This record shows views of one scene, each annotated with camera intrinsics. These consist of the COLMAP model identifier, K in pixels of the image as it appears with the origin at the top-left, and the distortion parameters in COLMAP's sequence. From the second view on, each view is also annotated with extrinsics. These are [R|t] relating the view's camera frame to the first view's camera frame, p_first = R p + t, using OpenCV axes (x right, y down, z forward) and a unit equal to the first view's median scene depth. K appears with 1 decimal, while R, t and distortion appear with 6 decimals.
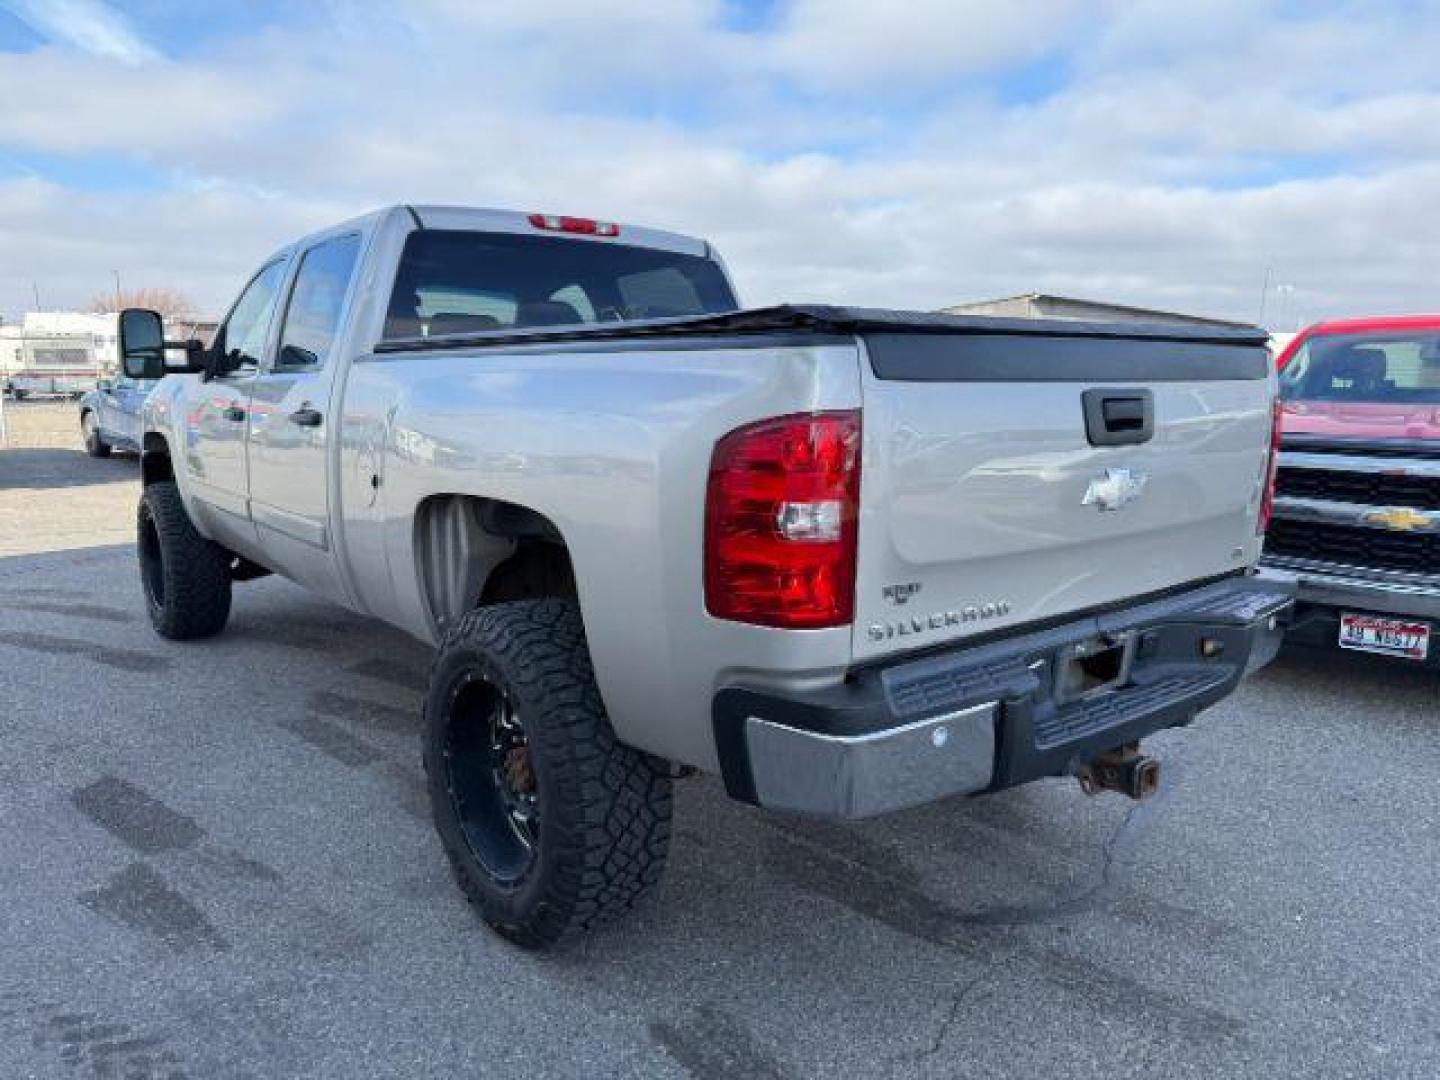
lens RADIAL K [[1033.6, 0, 721.7], [0, 1033.6, 538.2], [0, 0, 1]] dist [-0.009777, 0.001800]
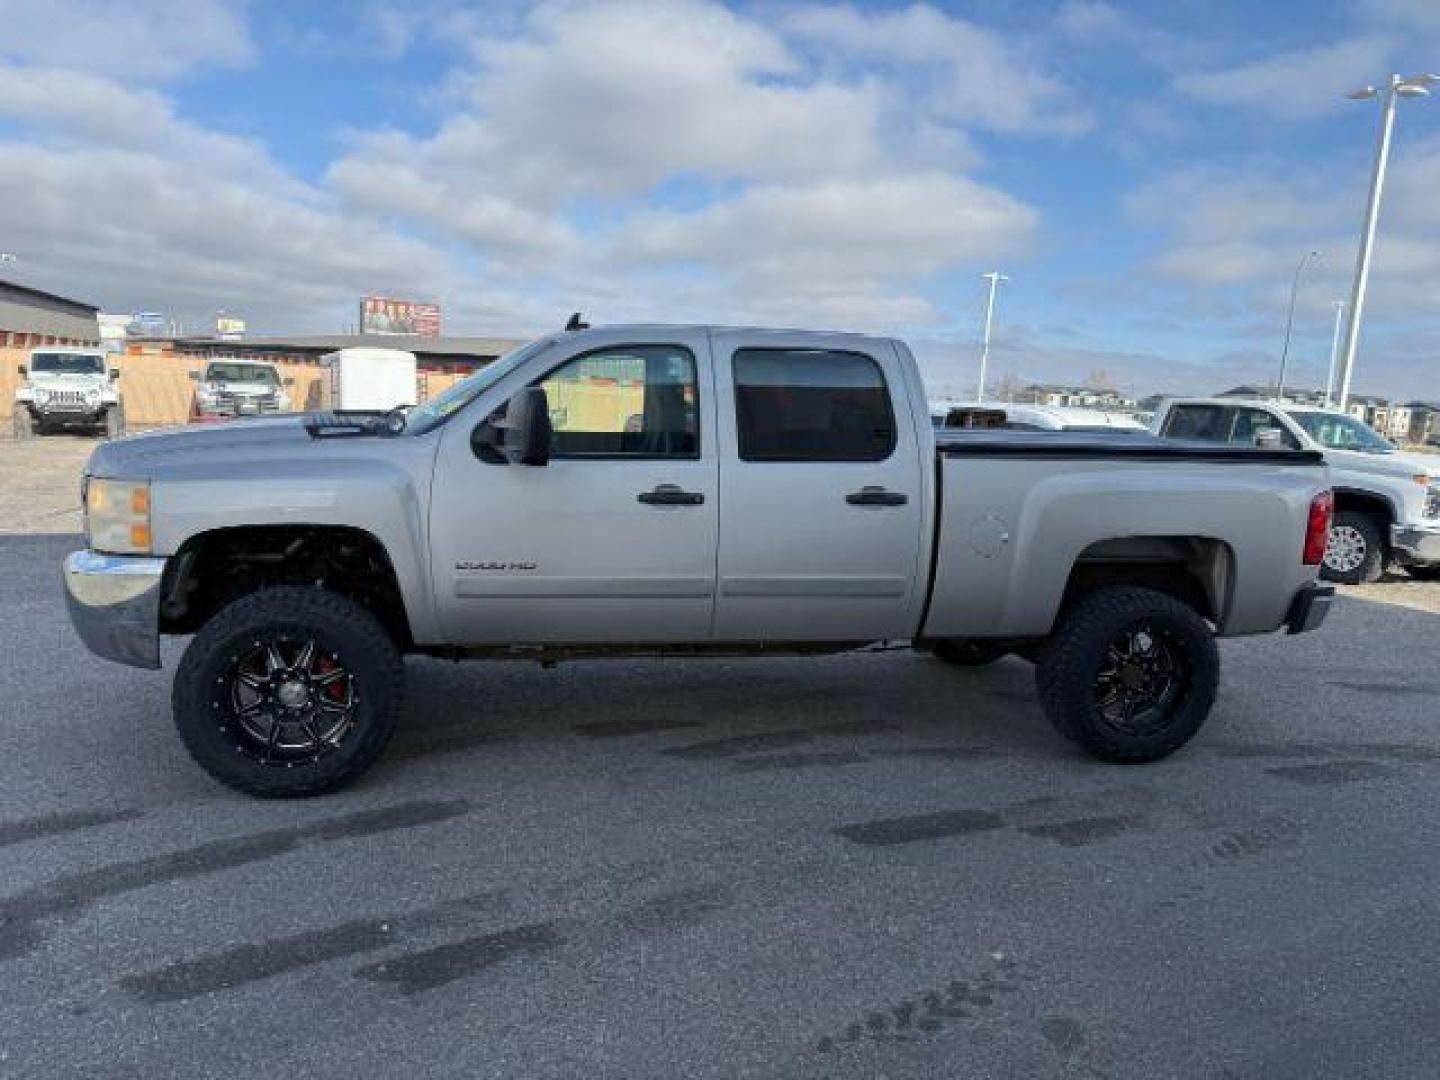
lens RADIAL K [[1033.6, 0, 718.2], [0, 1033.6, 541.8], [0, 0, 1]] dist [-0.009777, 0.001800]
pose [[0.445244, -0.118975, 0.887470, -1.704316], [0.095113, 0.991810, 0.085245, -0.192415], [-0.890343, 0.046455, 0.452914, 0.640248]]
